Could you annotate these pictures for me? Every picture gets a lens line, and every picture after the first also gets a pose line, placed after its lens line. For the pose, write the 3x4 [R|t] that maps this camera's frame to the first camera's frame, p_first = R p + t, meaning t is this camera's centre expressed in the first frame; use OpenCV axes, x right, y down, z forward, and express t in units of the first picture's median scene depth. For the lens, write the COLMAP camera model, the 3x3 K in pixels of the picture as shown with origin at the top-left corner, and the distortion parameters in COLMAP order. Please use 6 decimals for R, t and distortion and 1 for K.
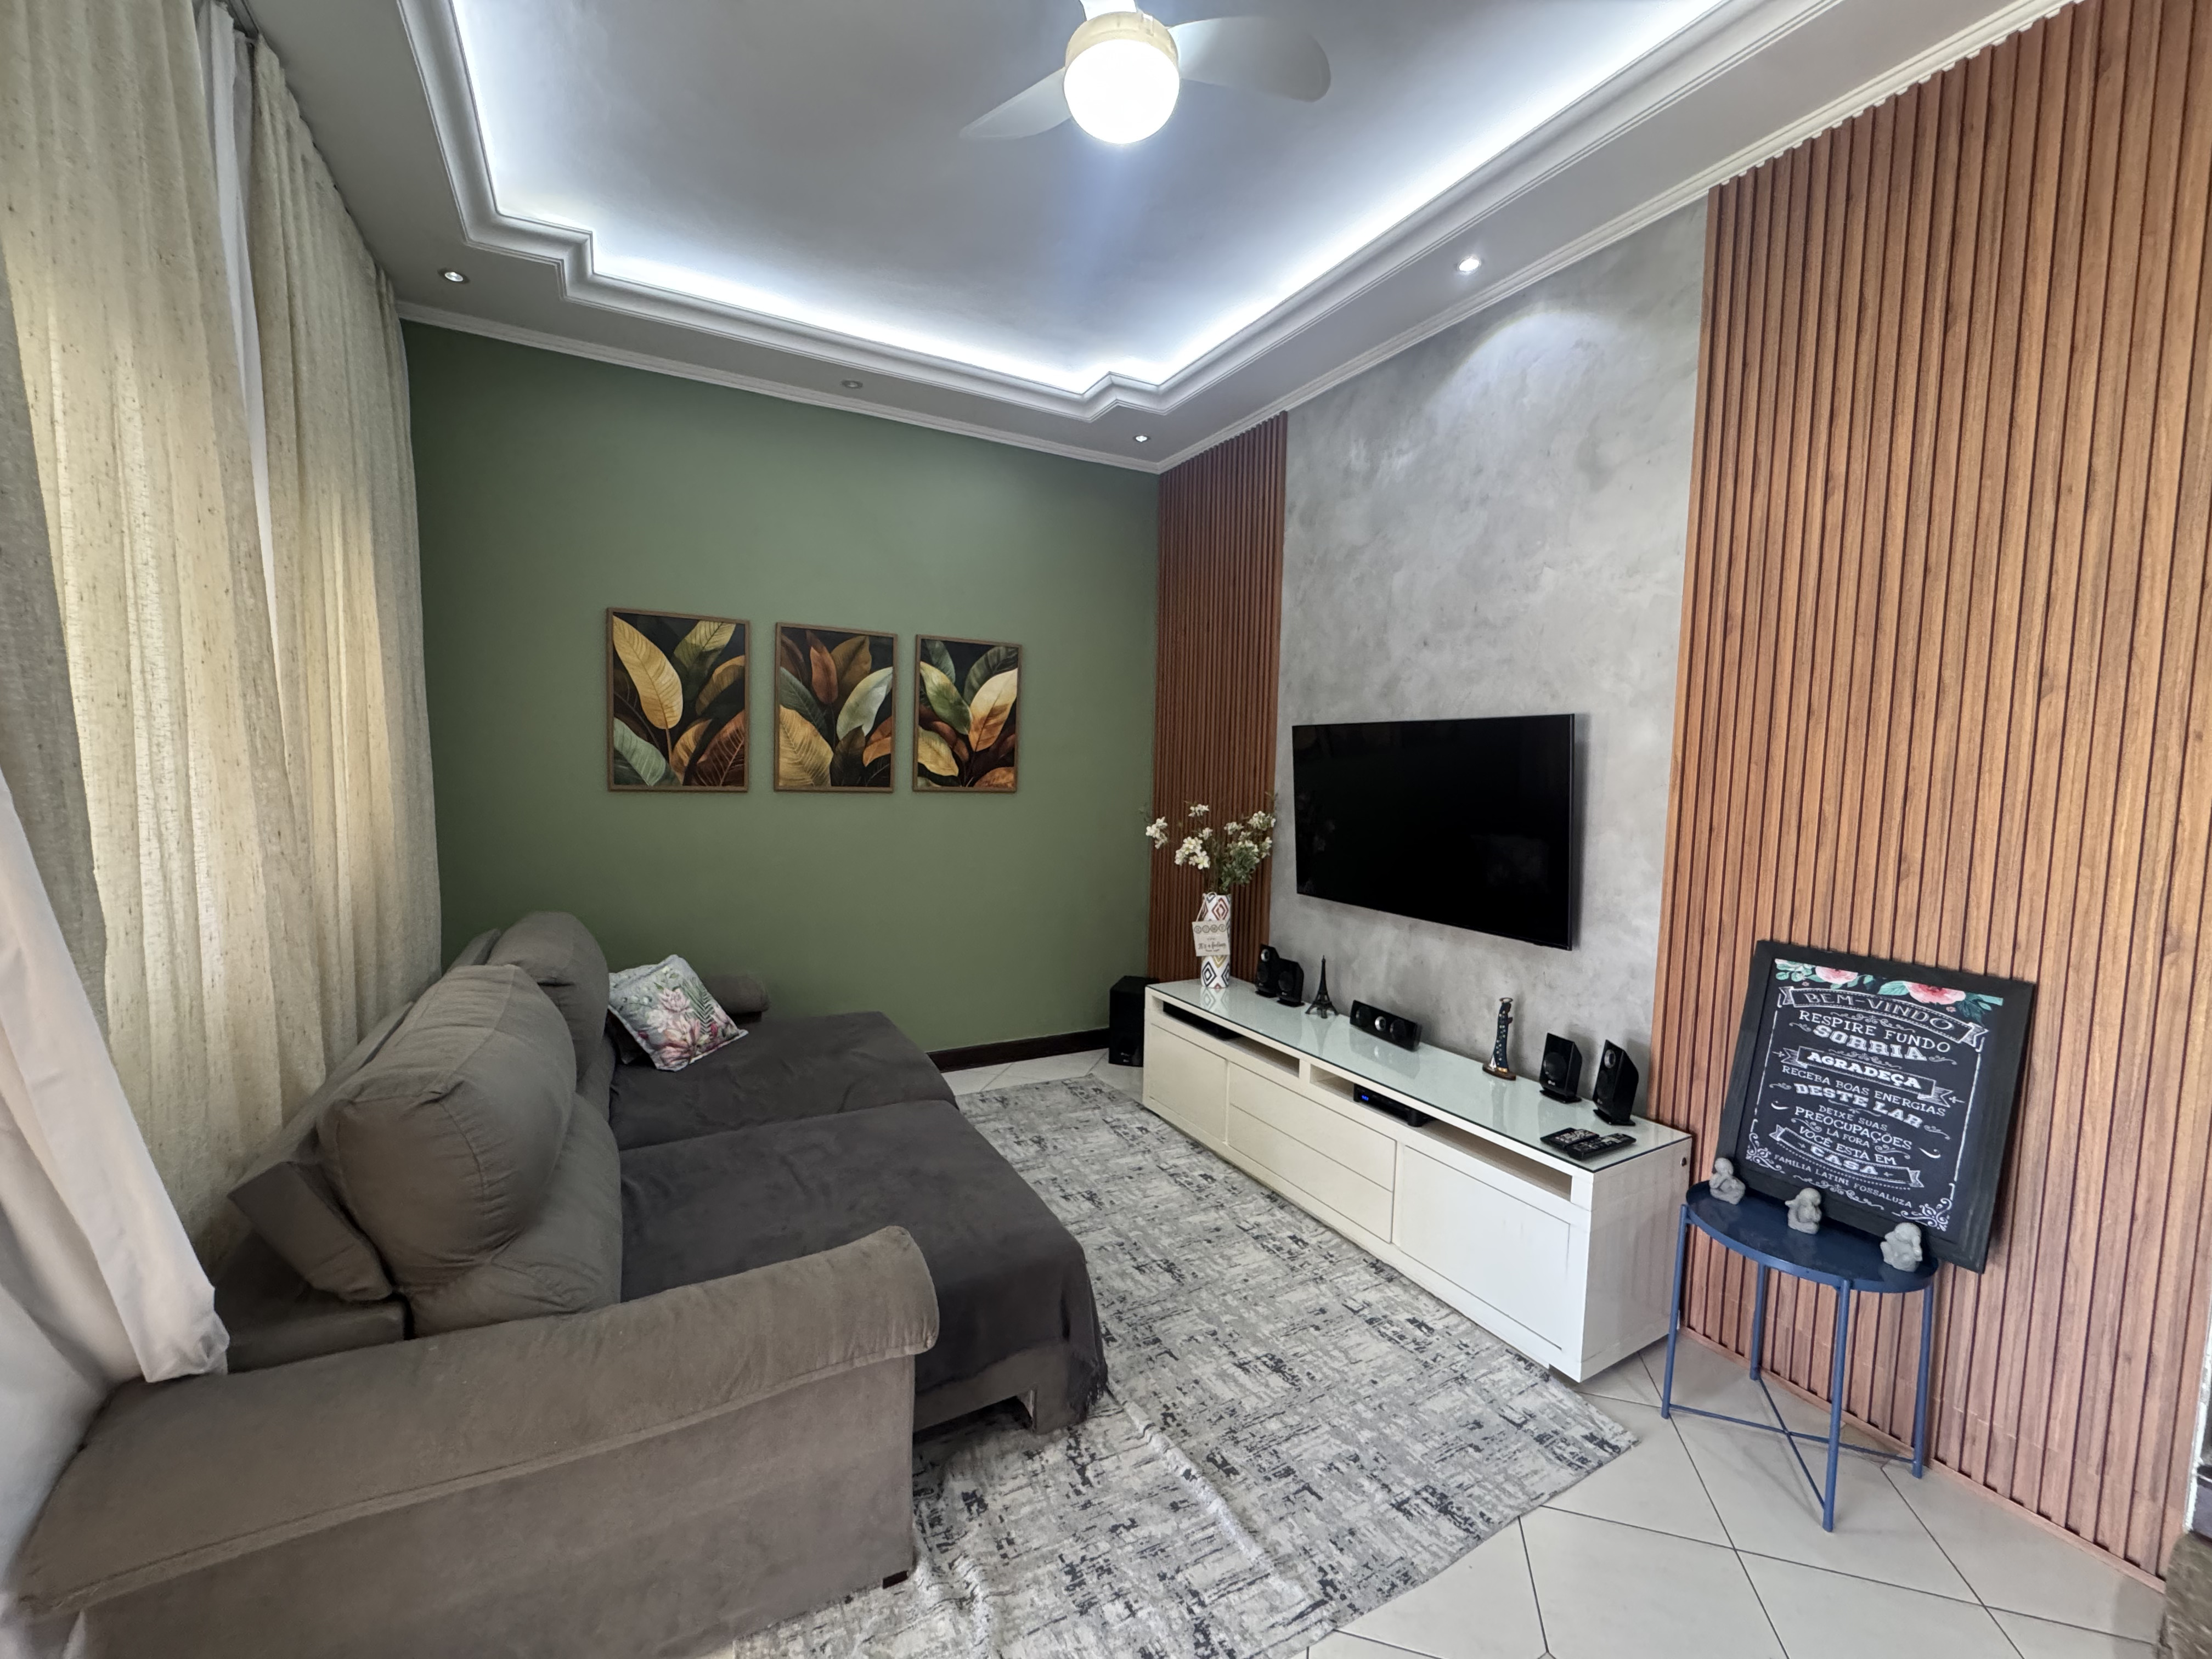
lens RADIAL K [[885.4, 0, 1102.9], [0, 885.4, 826.3], [0, 0, 1]] dist [-0.002500, -0.000019]
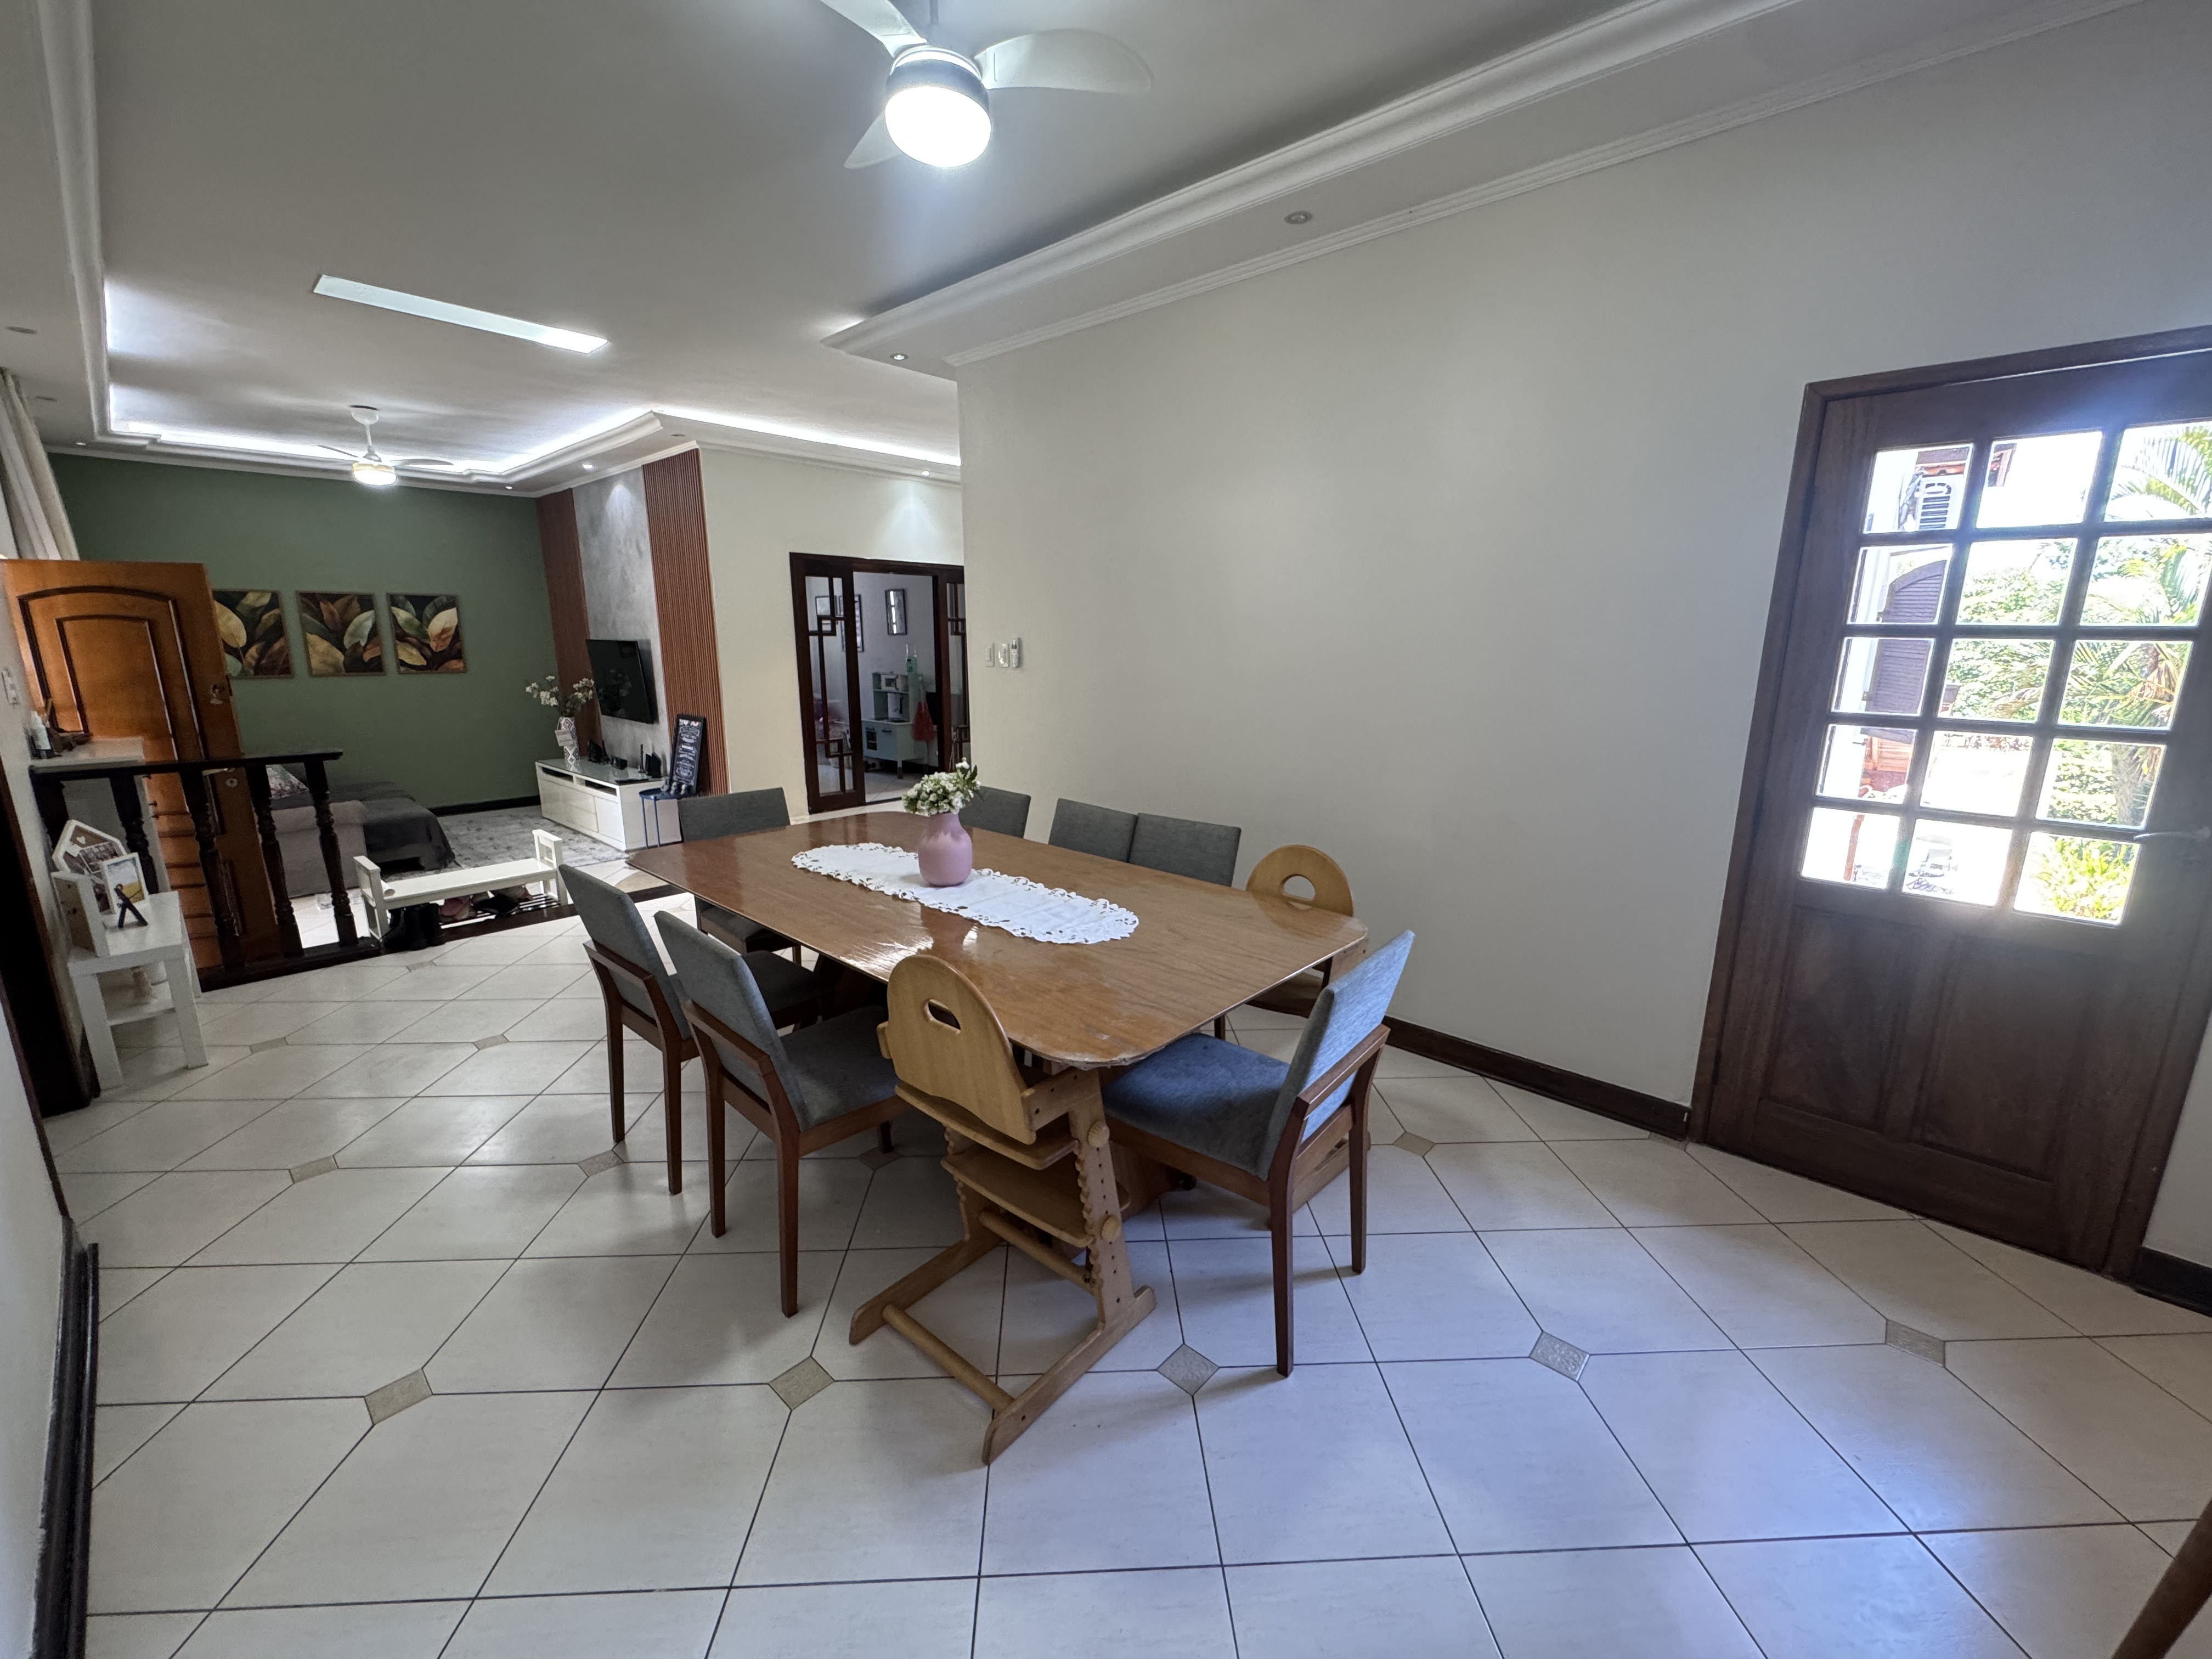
lens RADIAL K [[885.4, 0, 1102.9], [0, 885.4, 826.3], [0, 0, 1]] dist [-0.002500, -0.000019]
pose [[0.945857, -0.086371, 0.312880, 0.667140], [0.037250, 0.986461, 0.159707, 0.041809], [-0.322438, -0.139405, 0.936269, -1.491171]]
